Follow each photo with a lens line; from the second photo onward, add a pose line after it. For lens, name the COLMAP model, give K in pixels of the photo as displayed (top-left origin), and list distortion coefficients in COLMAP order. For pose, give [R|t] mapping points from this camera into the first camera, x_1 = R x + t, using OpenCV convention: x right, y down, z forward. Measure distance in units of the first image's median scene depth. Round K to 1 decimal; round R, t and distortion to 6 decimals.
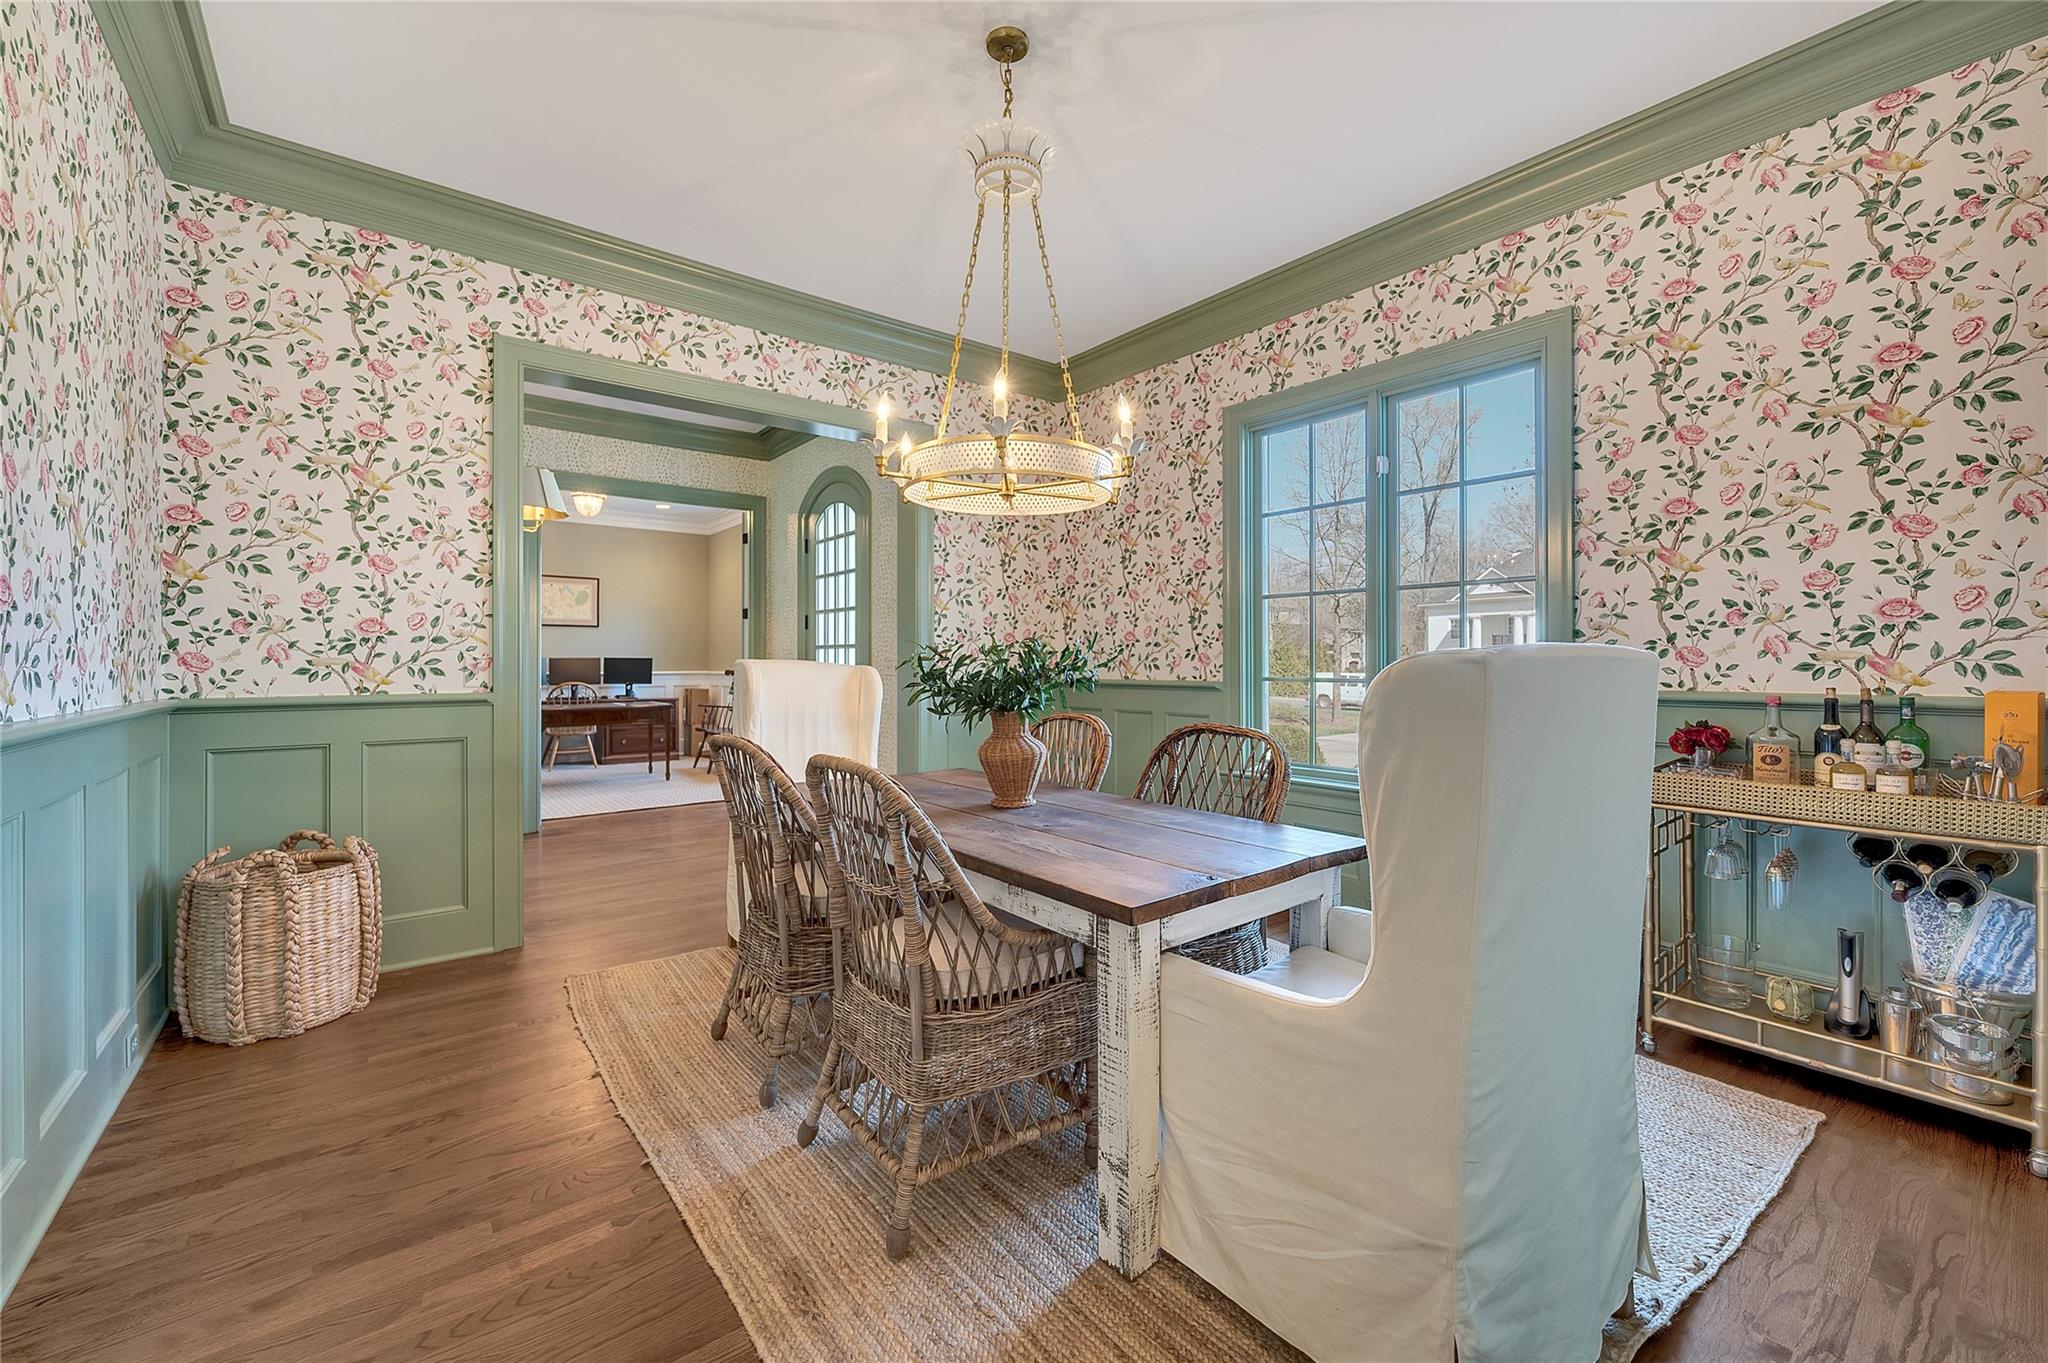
lens RADIAL K [[822.1, 0, 1021.0], [0, 822.1, 656.8], [0, 0, 1]] dist [-0.004644, -0.000417]
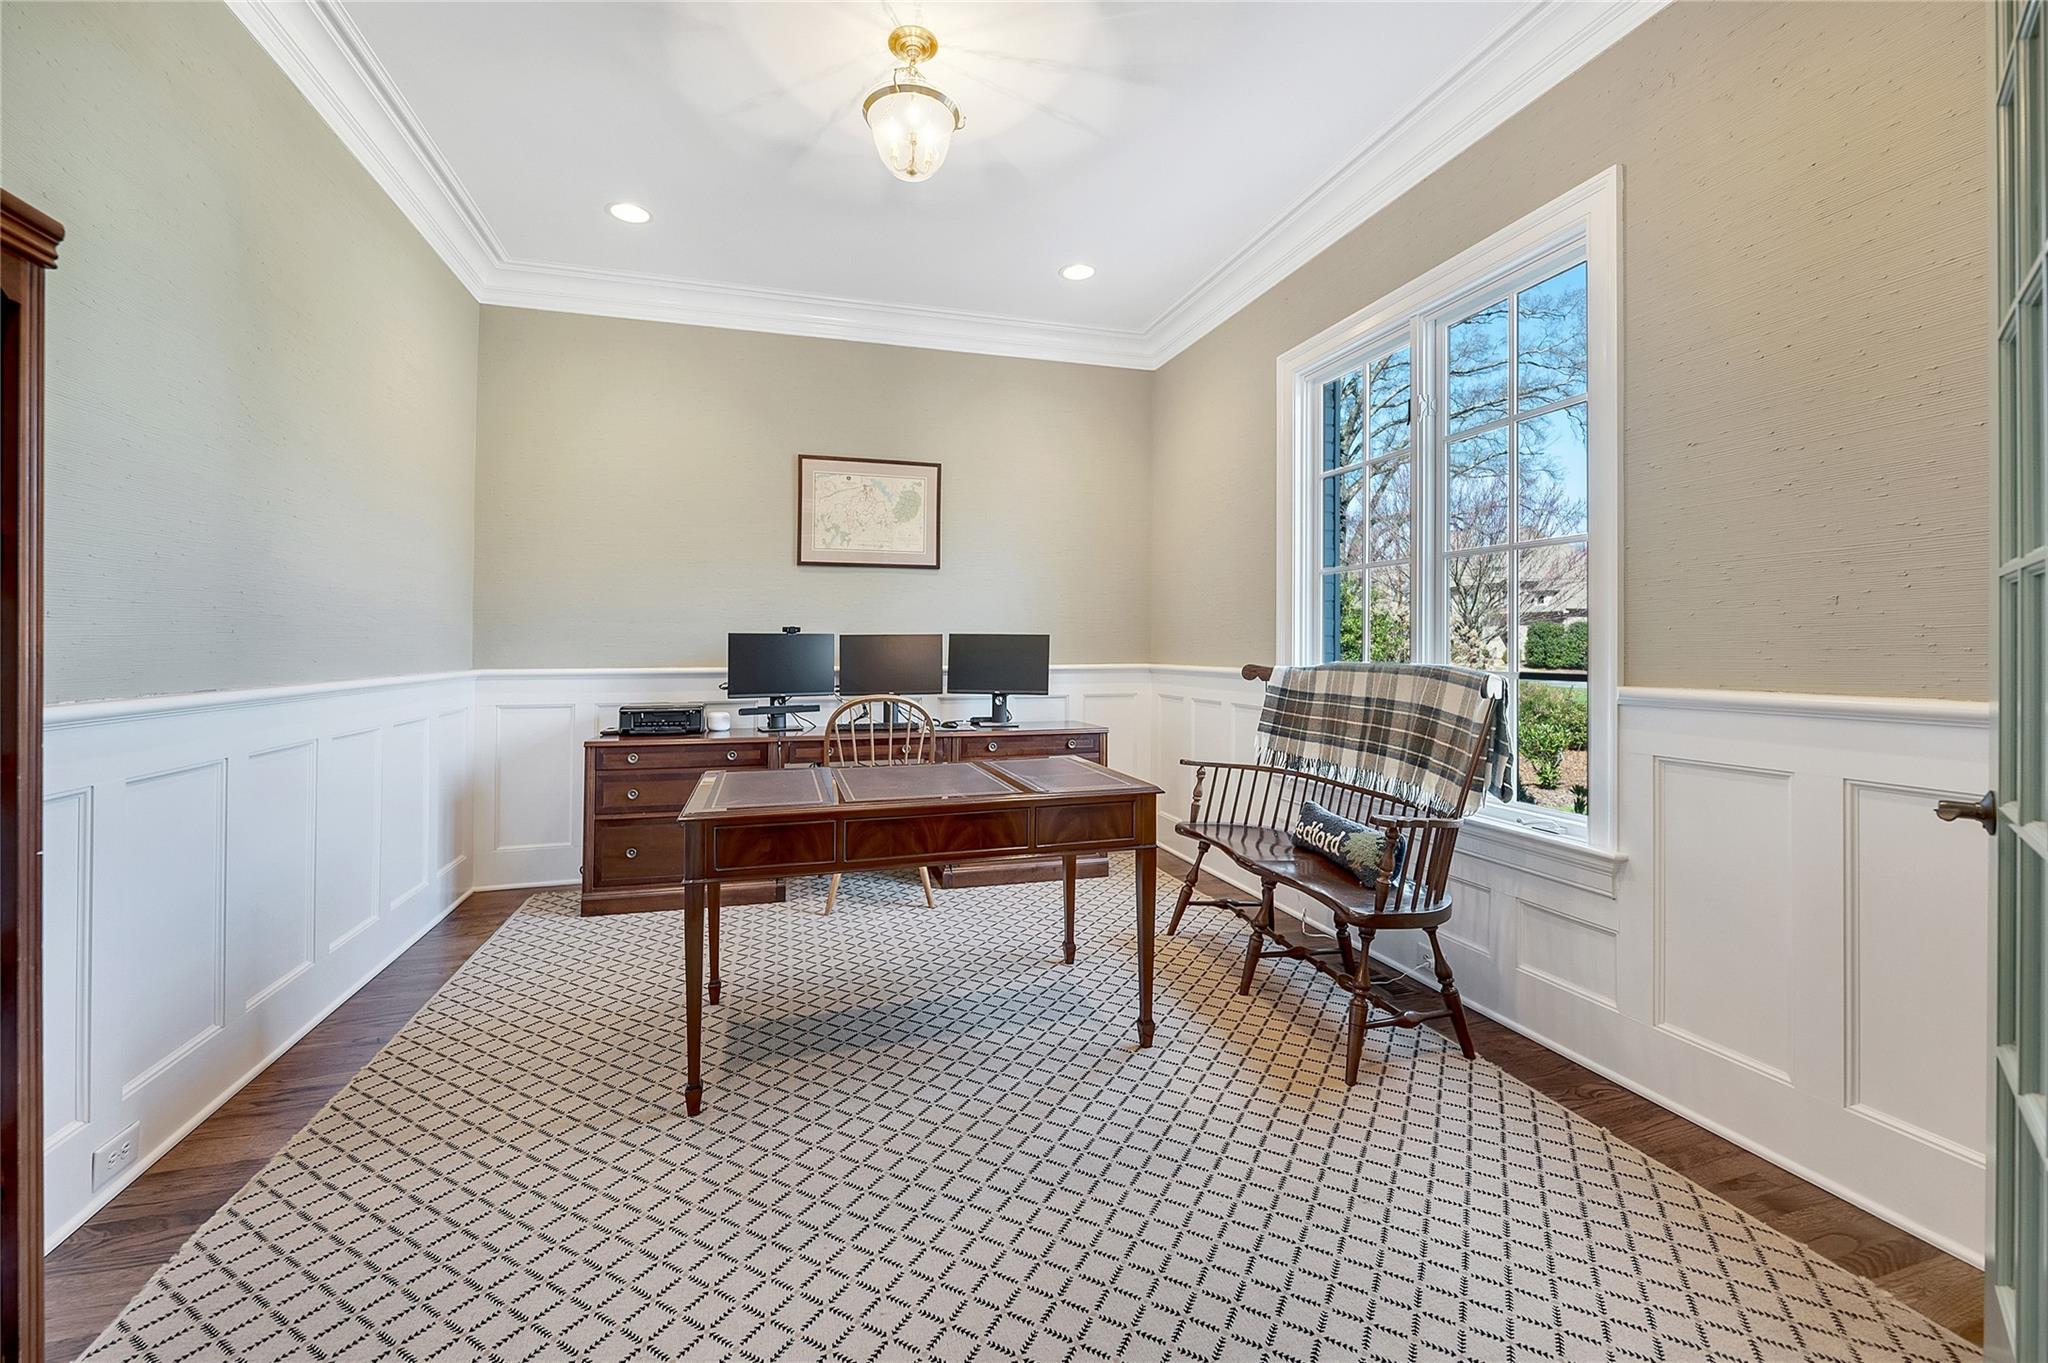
lens RADIAL K [[822.1, 0, 1021.0], [0, 822.1, 656.8], [0, 0, 1]] dist [-0.004644, -0.000417]
pose [[0.932377, 0.011533, -0.361303, -0.306447], [-0.010124, 0.999932, 0.005792, 0.010426], [0.361345, -0.001743, 0.932431, 0.590702]]
